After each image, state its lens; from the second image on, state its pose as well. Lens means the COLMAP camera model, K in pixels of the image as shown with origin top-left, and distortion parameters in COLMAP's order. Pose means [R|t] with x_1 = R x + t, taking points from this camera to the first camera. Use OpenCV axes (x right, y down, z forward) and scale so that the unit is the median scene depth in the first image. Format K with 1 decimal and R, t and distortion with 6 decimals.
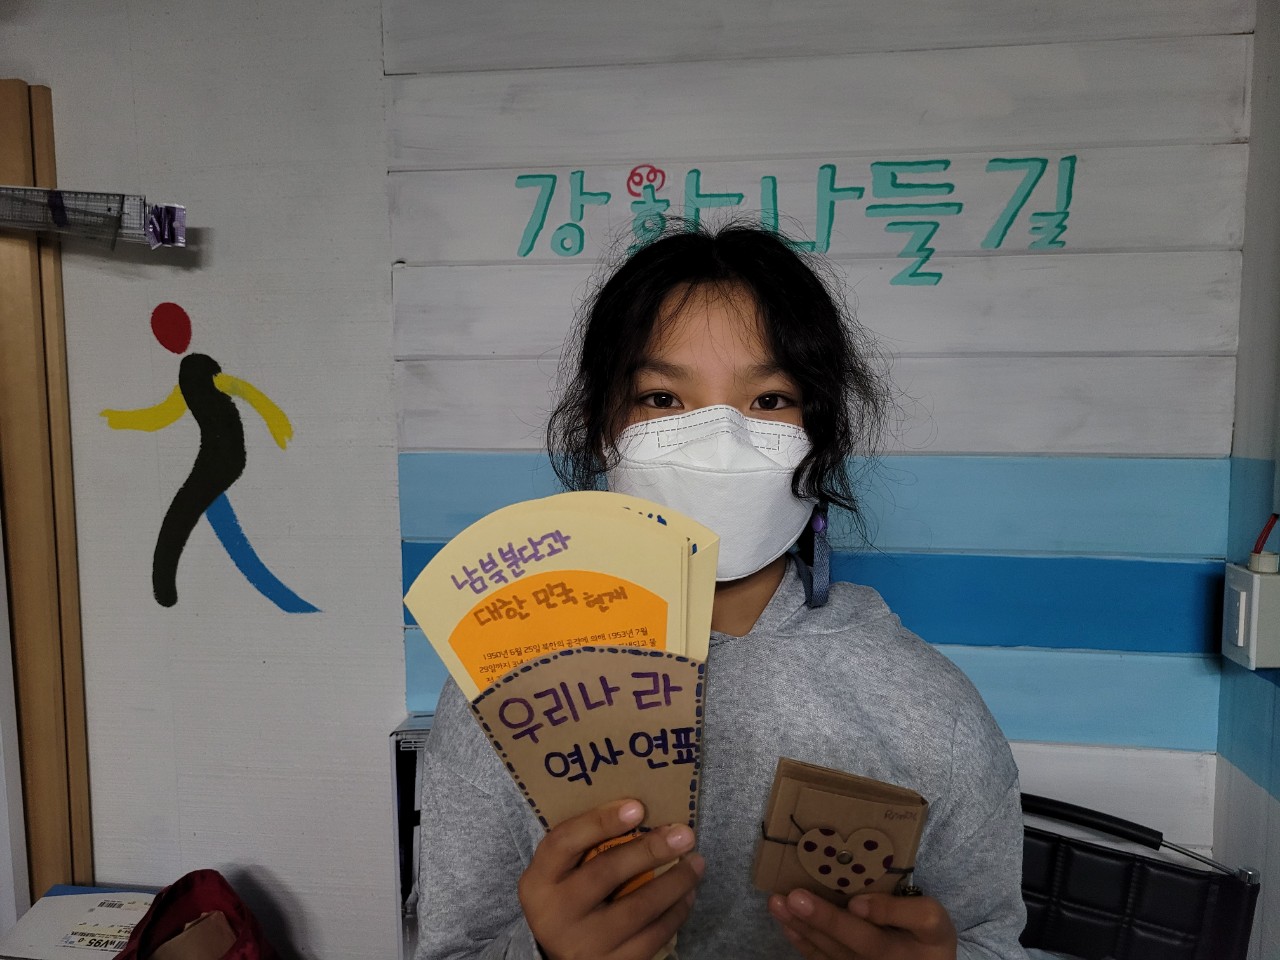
lens RADIAL K [[952.6, 0, 643.2], [0, 952.6, 484.1], [0, 0, 1]] dist [0.028654, -0.037504]
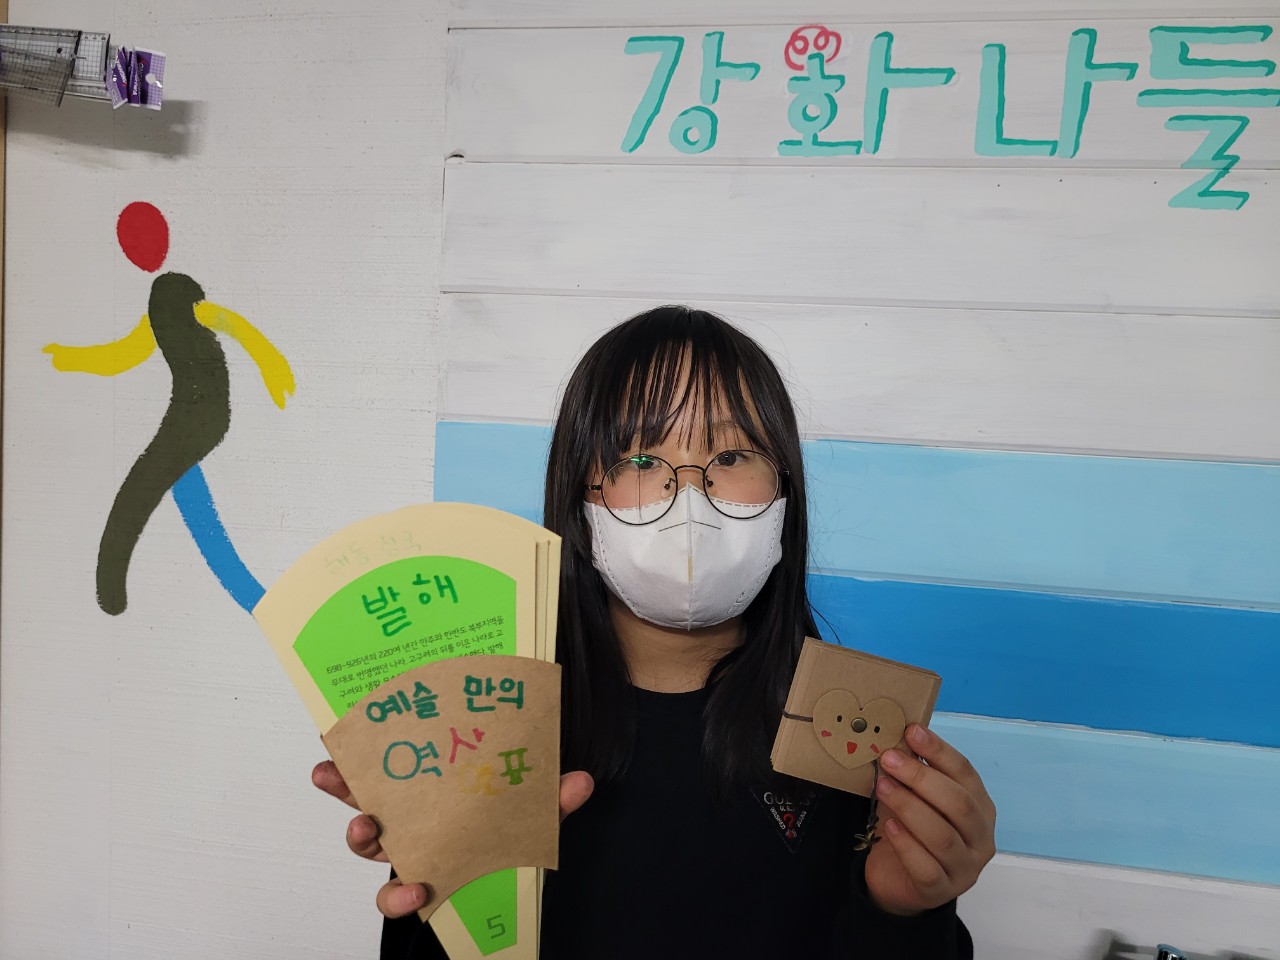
lens RADIAL K [[952.6, 0, 638.1], [0, 952.6, 499.9], [0, 0, 1]] dist [0.028654, -0.037504]
pose [[0.997704, 0.058540, -0.034050, -0.080207], [-0.059453, 0.997880, -0.026459, 0.038770], [0.032429, 0.028422, 0.999070, 0.299525]]
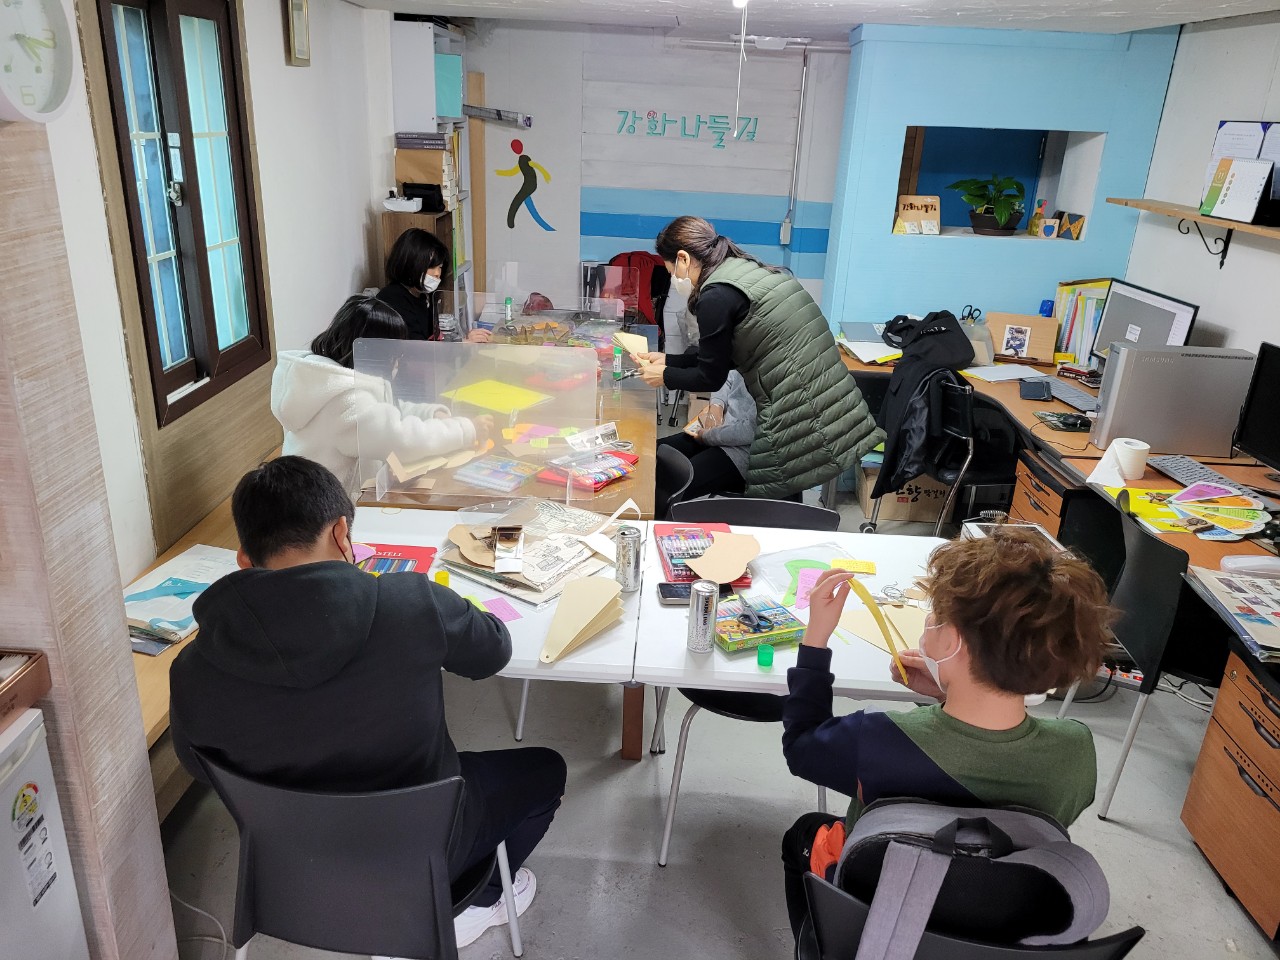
lens RADIAL K [[952.6, 0, 656.7], [0, 952.6, 486.1], [0, 0, 1]] dist [0.028654, -0.037504]
pose [[0.987131, -0.004081, 0.159864, -0.590195], [-0.038028, 0.965007, 0.259451, 0.122292], [-0.155329, -0.262191, 0.952433, -3.012115]]
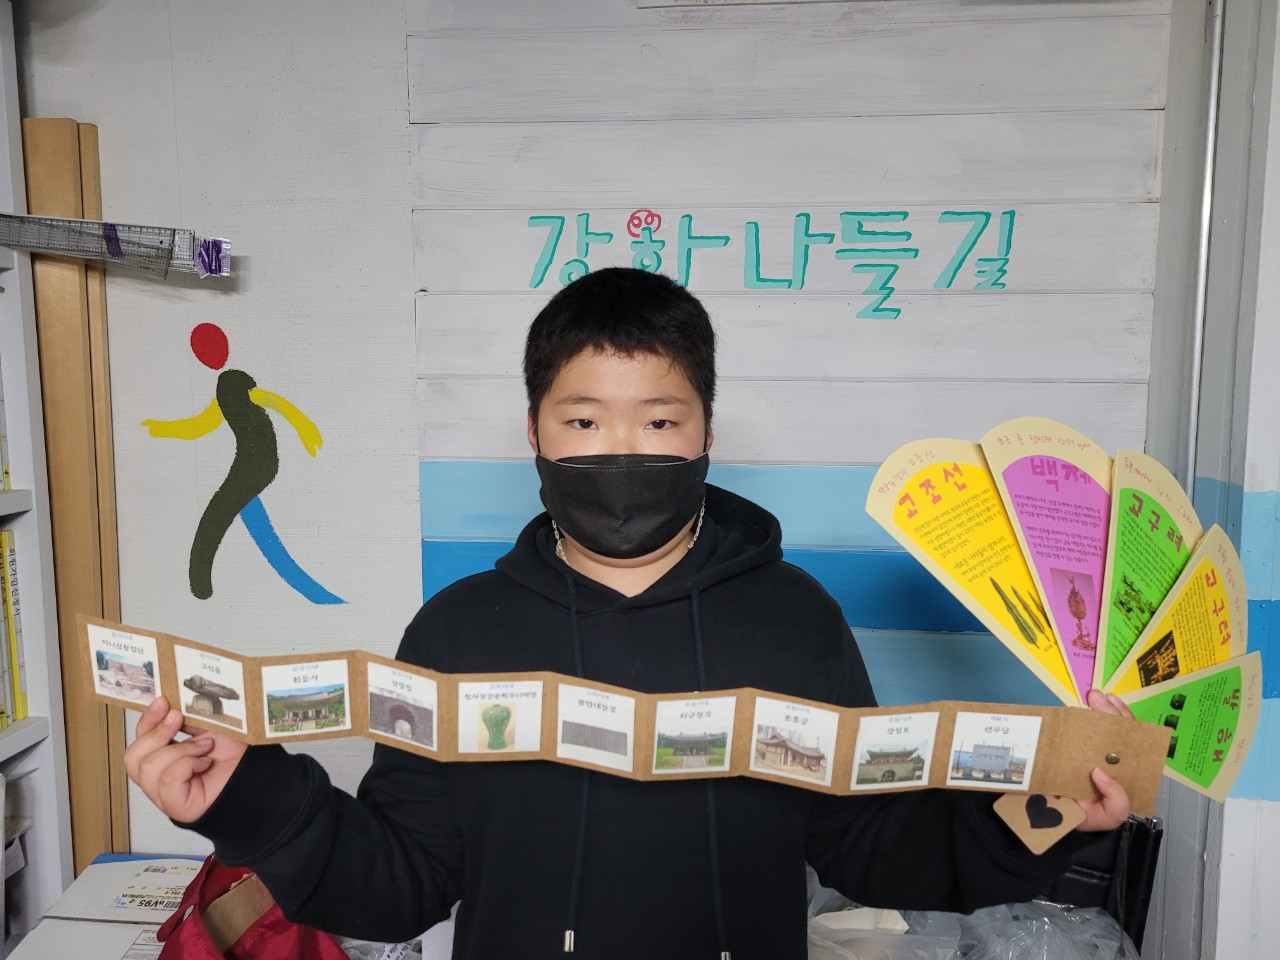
lens RADIAL K [[952.6, 0, 650.0], [0, 952.6, 475.2], [0, 0, 1]] dist [0.028654, -0.037504]
pose [[0.998735, 0.003053, 0.050184, -0.045553], [-0.003288, 0.999984, 0.004599, -0.023086], [-0.050169, -0.004759, 0.998729, -0.132395]]
